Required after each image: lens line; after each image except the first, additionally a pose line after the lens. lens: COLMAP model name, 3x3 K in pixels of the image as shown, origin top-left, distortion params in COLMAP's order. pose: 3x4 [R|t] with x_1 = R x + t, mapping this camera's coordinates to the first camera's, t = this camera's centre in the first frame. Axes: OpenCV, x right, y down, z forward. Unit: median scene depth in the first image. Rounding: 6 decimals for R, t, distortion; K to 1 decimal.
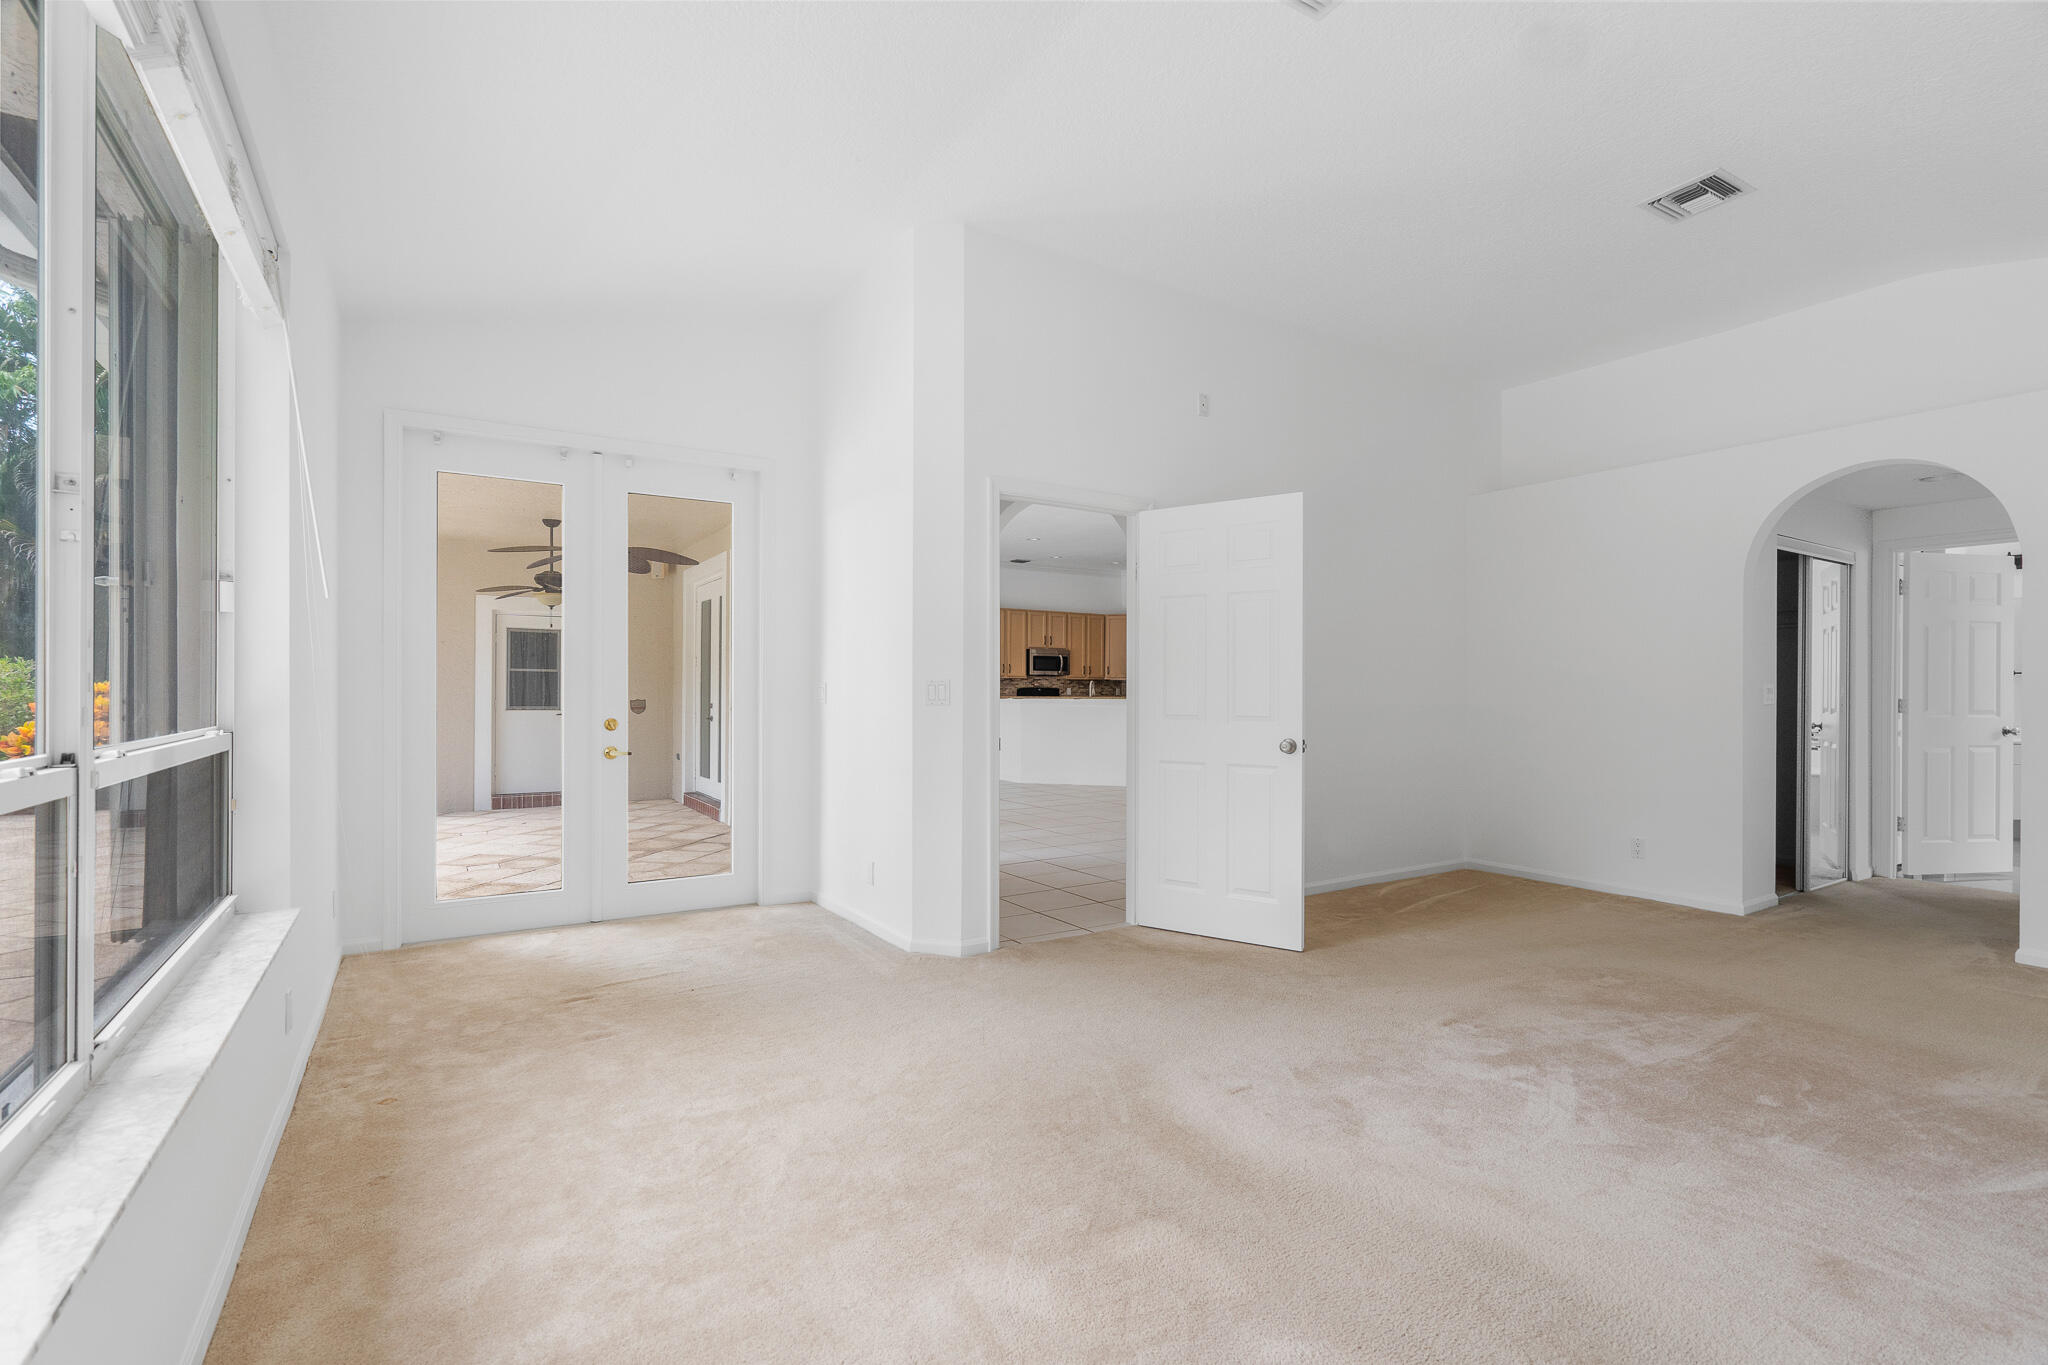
lens RADIAL K [[937.7, 0, 1015.4], [0, 937.7, 687.2], [0, 0, 1]] dist [-0.000069, 0.001015]
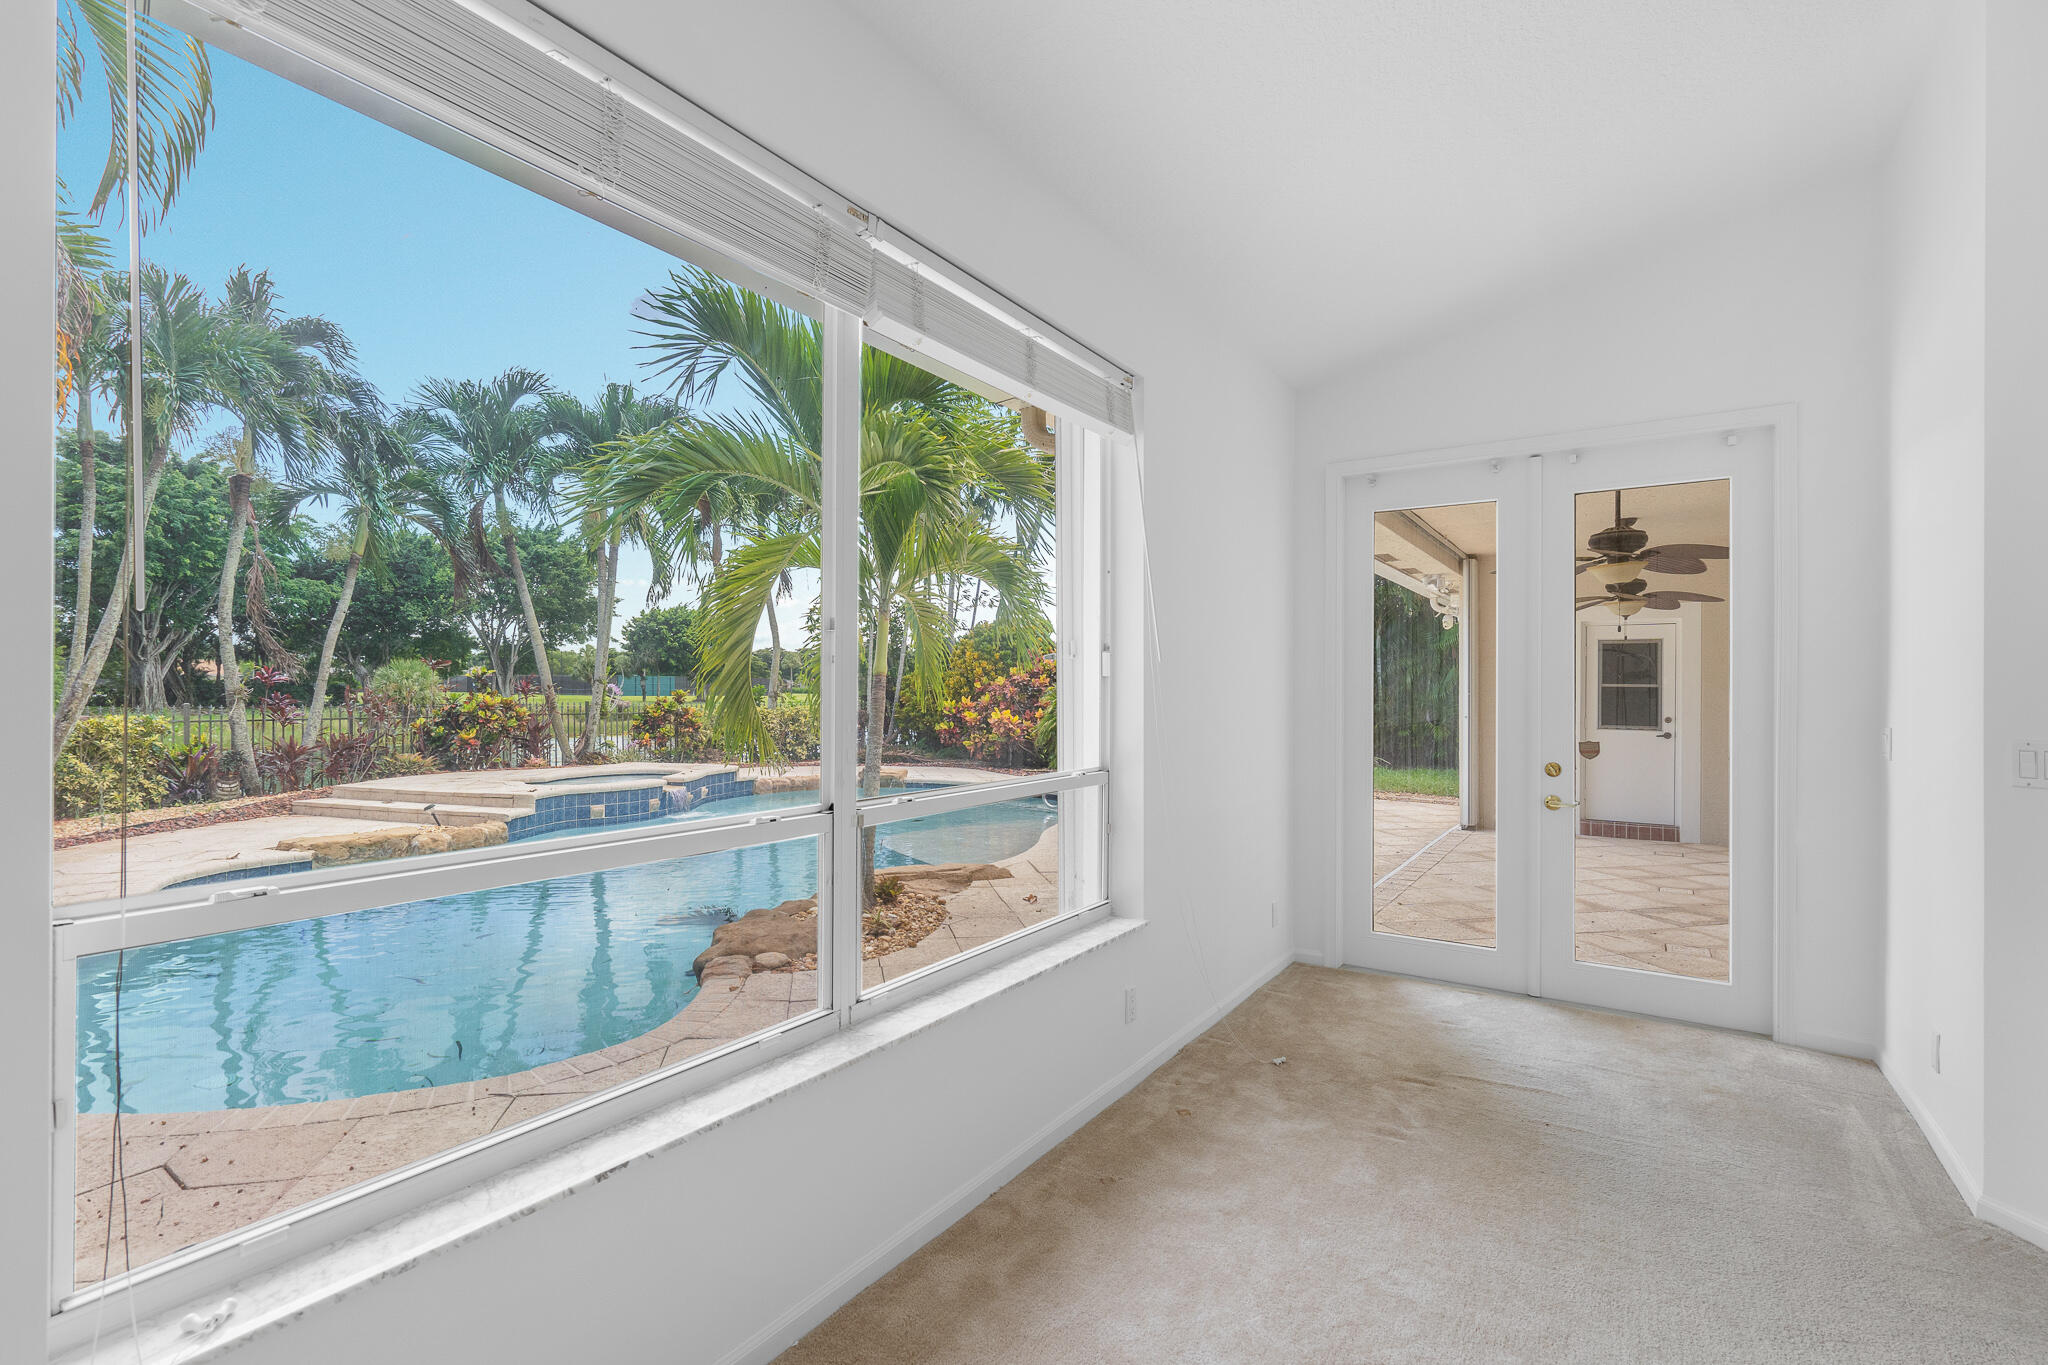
lens RADIAL K [[937.7, 0, 1015.4], [0, 937.7, 687.2], [0, 0, 1]] dist [-0.000069, 0.001015]
pose [[0.400638, -0.005067, -0.916223, 0.196188], [0.004552, 0.999983, -0.003540, -0.043650], [0.916225, -0.002753, 0.400654, 0.264152]]
